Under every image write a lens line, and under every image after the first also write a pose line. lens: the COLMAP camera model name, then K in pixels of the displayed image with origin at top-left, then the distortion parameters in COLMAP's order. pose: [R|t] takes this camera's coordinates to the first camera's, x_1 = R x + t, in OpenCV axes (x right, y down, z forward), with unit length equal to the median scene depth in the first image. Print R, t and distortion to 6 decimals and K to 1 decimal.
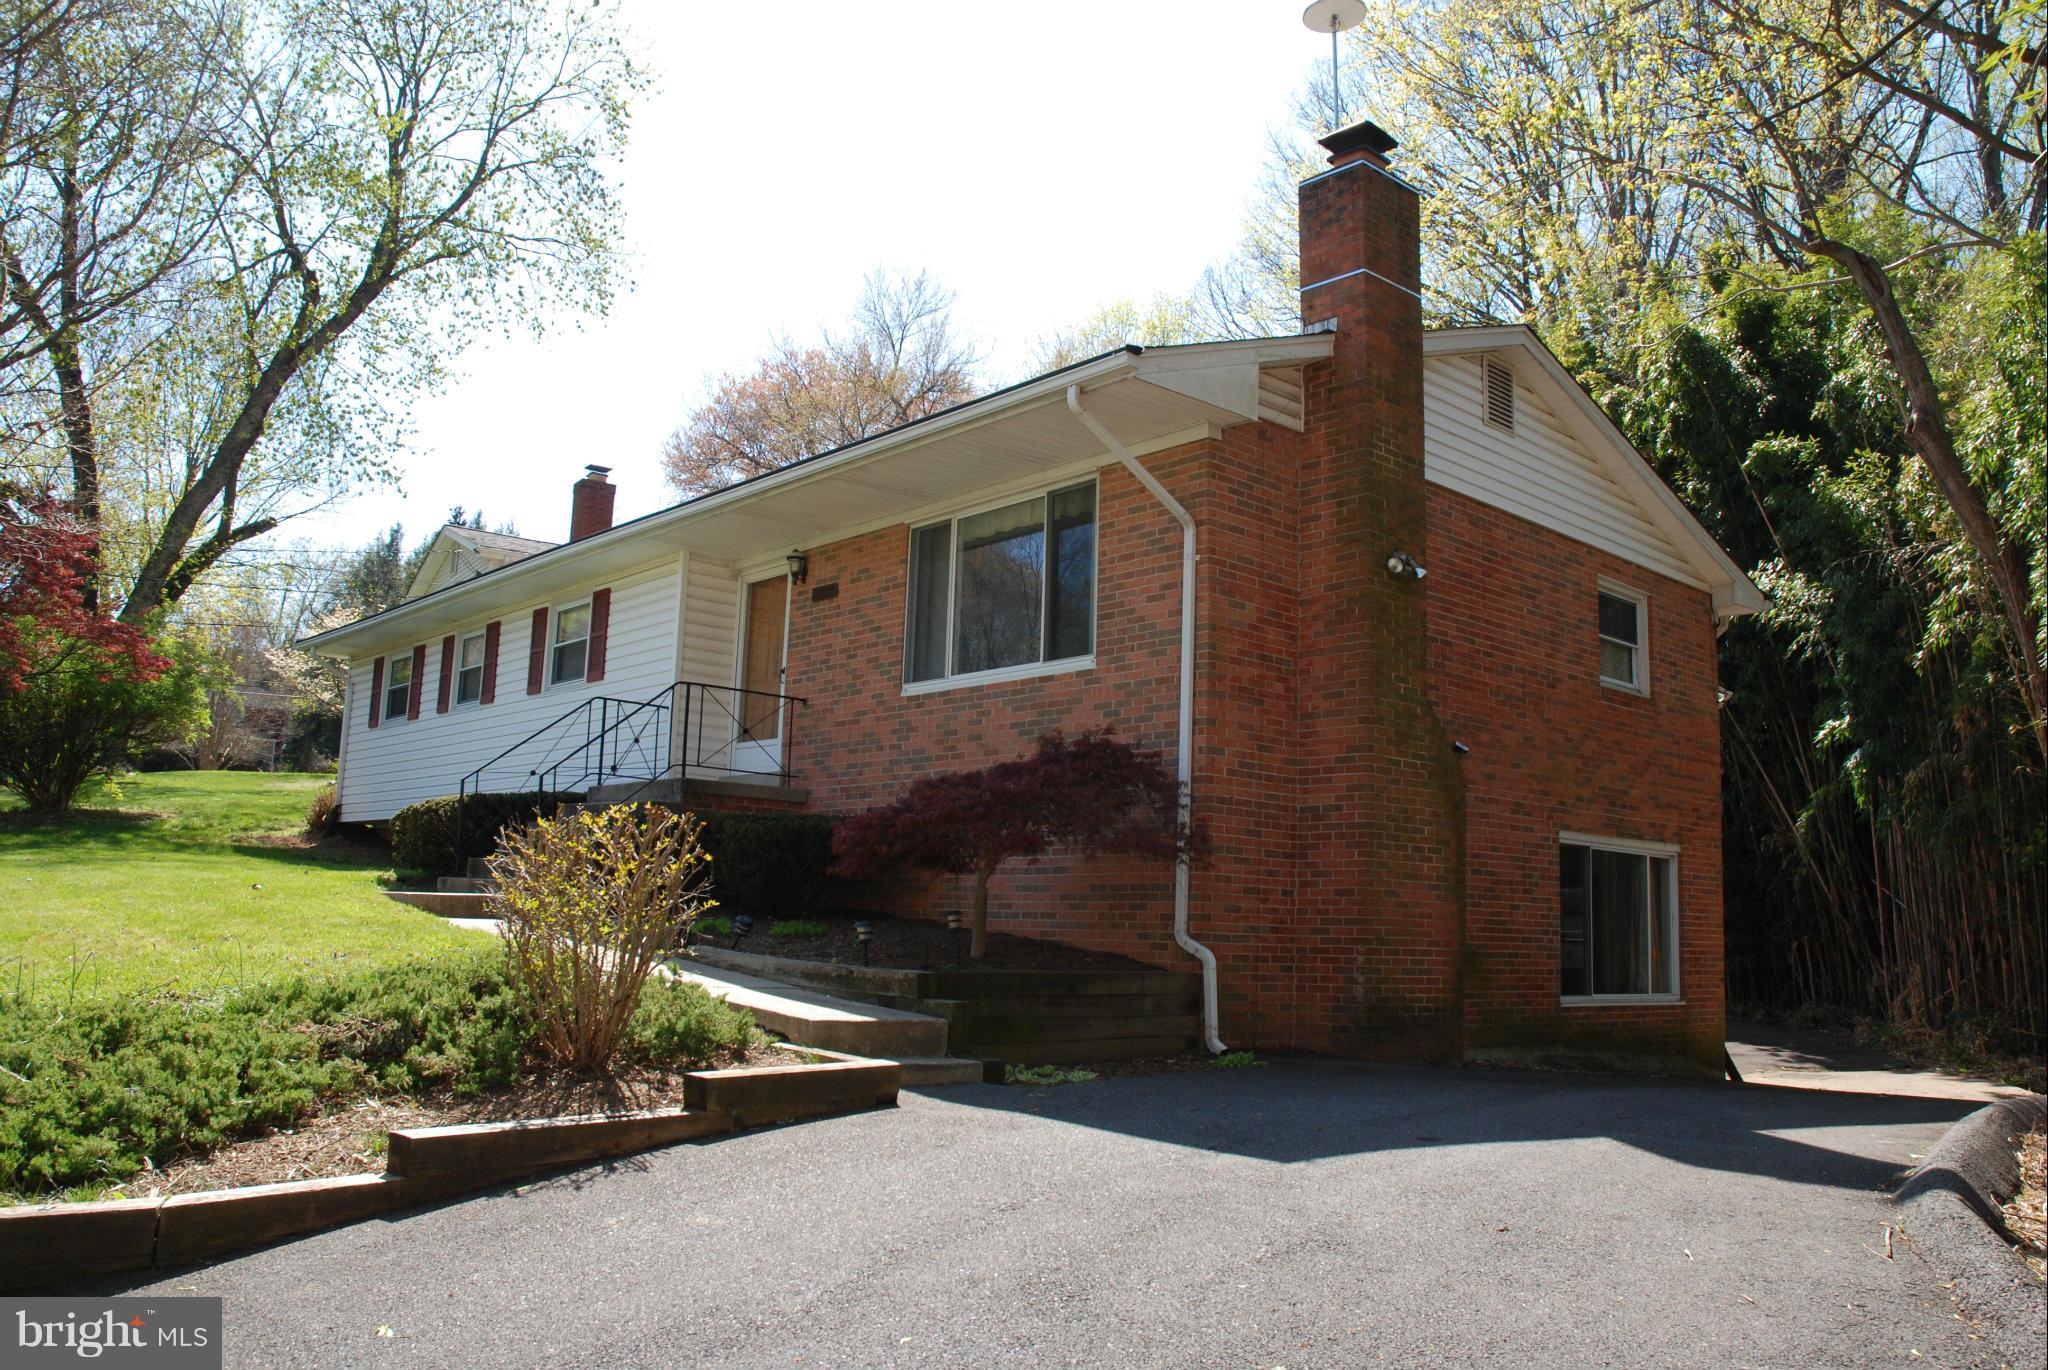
lens RADIAL K [[1662.2, 0, 1025.9], [0, 1662.2, 634.3], [0, 0, 1]] dist [-0.180572, 0.226155]
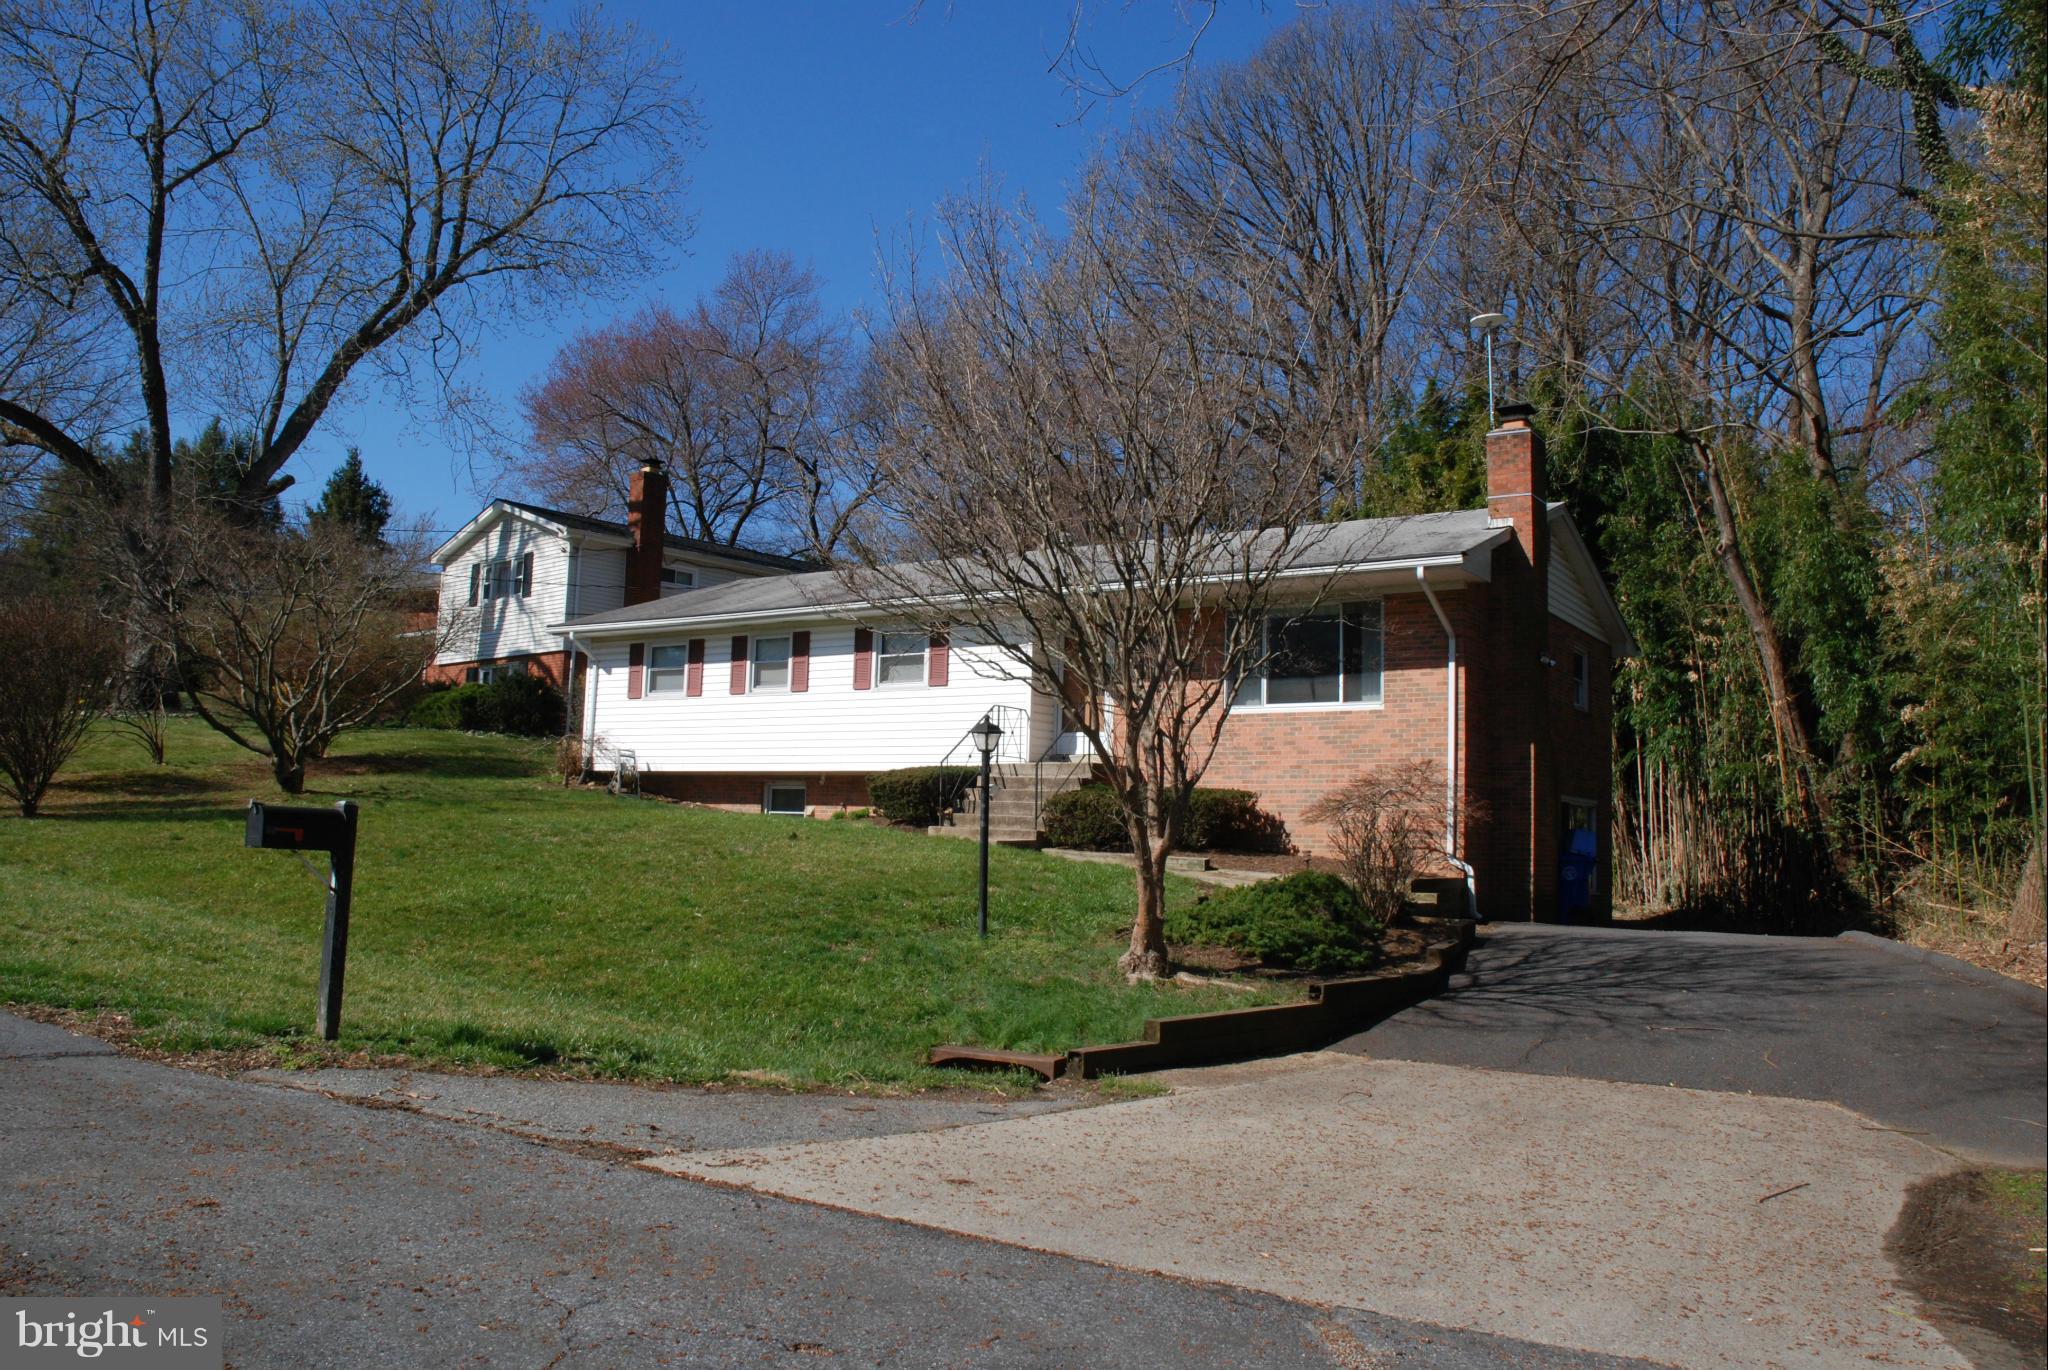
lens RADIAL K [[1662.2, 0, 1025.9], [0, 1662.2, 634.3], [0, 0, 1]] dist [-0.180572, 0.226155]
pose [[0.966672, 0.030059, 0.254246, -0.757489], [-0.045593, 0.997421, 0.055427, -0.136270], [-0.251925, -0.065171, 0.965550, -0.593121]]
